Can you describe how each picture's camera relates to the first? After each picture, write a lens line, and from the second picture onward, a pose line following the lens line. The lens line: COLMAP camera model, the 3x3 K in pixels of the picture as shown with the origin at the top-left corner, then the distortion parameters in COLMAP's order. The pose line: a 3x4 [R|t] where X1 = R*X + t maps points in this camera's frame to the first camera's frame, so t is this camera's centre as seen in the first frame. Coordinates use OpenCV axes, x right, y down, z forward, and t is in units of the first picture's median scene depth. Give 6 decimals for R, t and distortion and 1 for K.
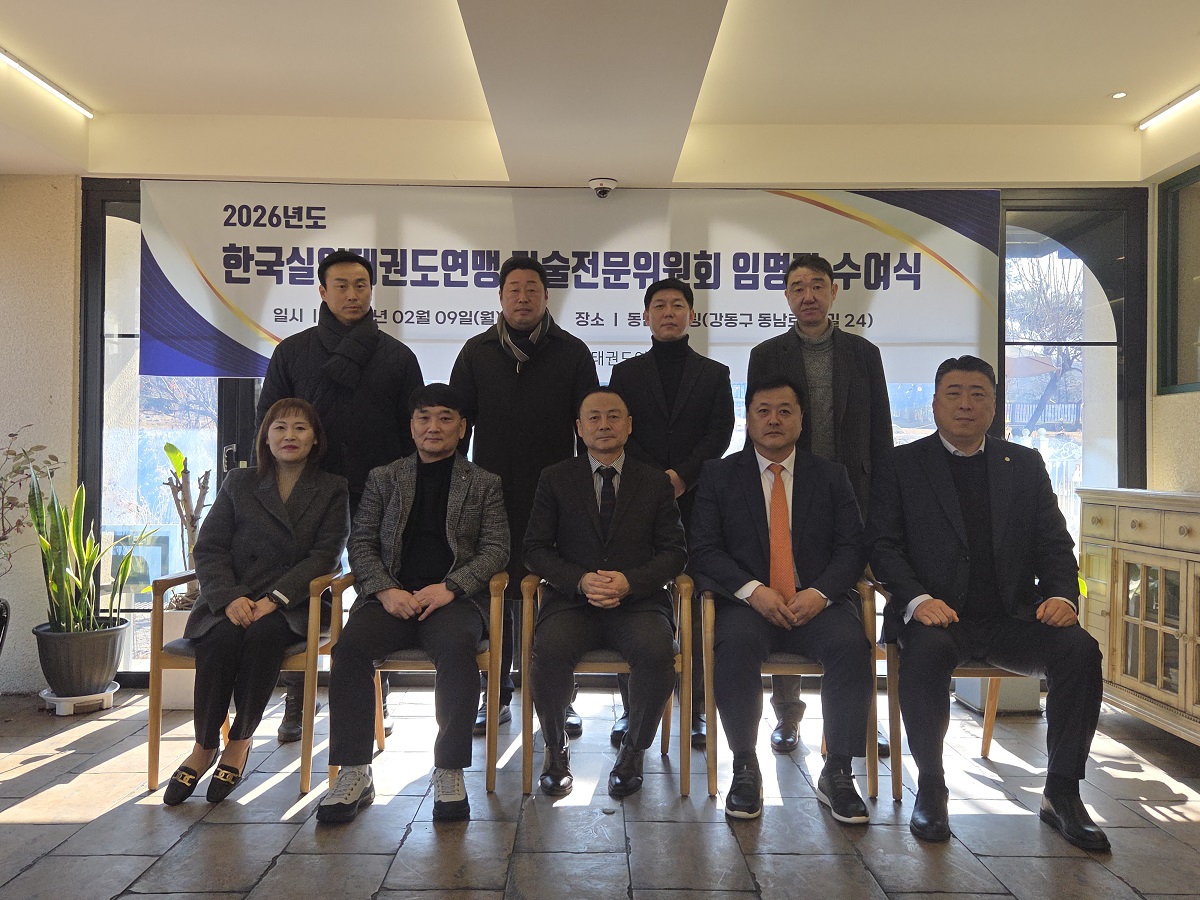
lens RADIAL K [[1013.5, 0, 596.7], [0, 1013.5, 442.0], [0, 0, 1]] dist [0.077099, -0.056080]
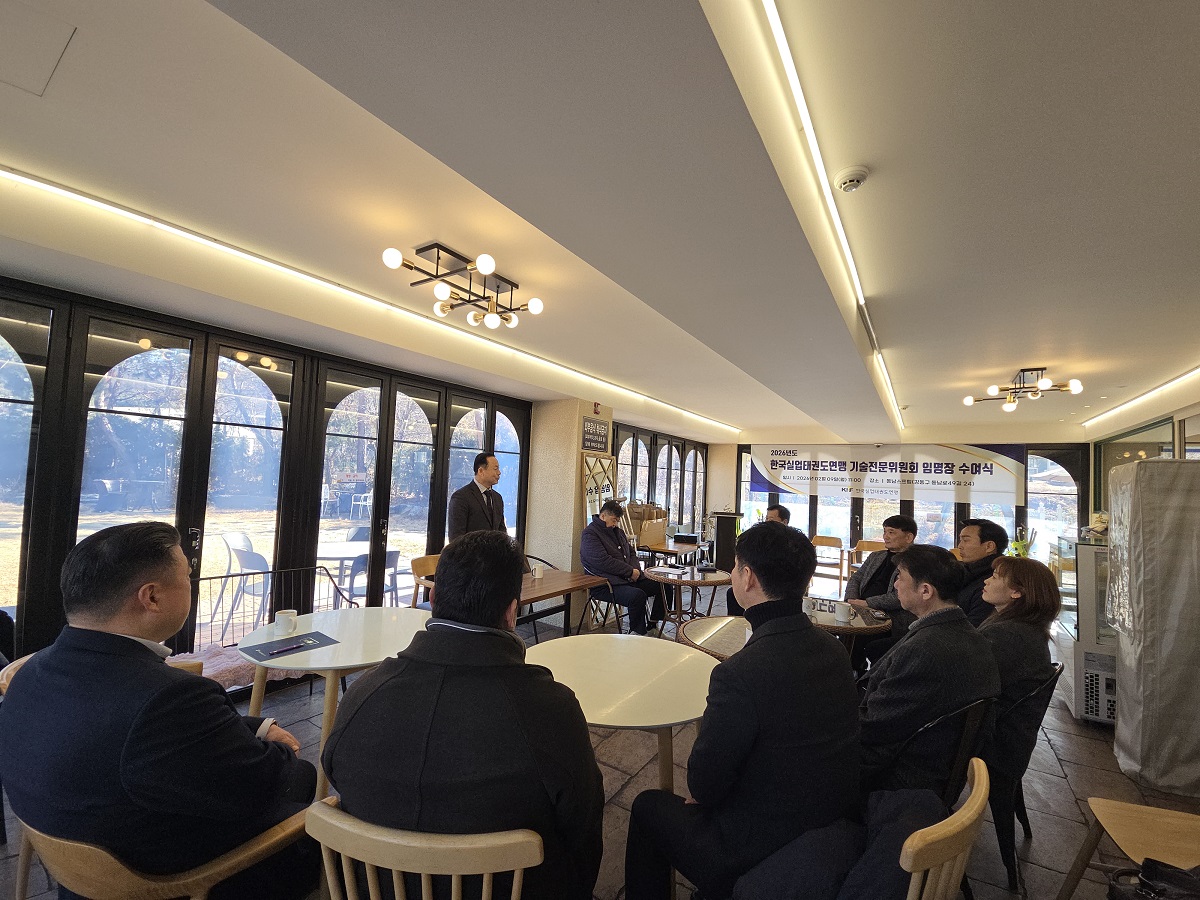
lens RADIAL K [[487.9, 0, 598.3], [0, 487.9, 457.8], [0, 0, 1]] dist [0.013100, -0.000246]
pose [[0.825126, 0.004365, -0.564932, 0.167155], [-0.028166, 0.999044, -0.033419, -0.116526], [0.564246, 0.043487, 0.824460, -0.986827]]
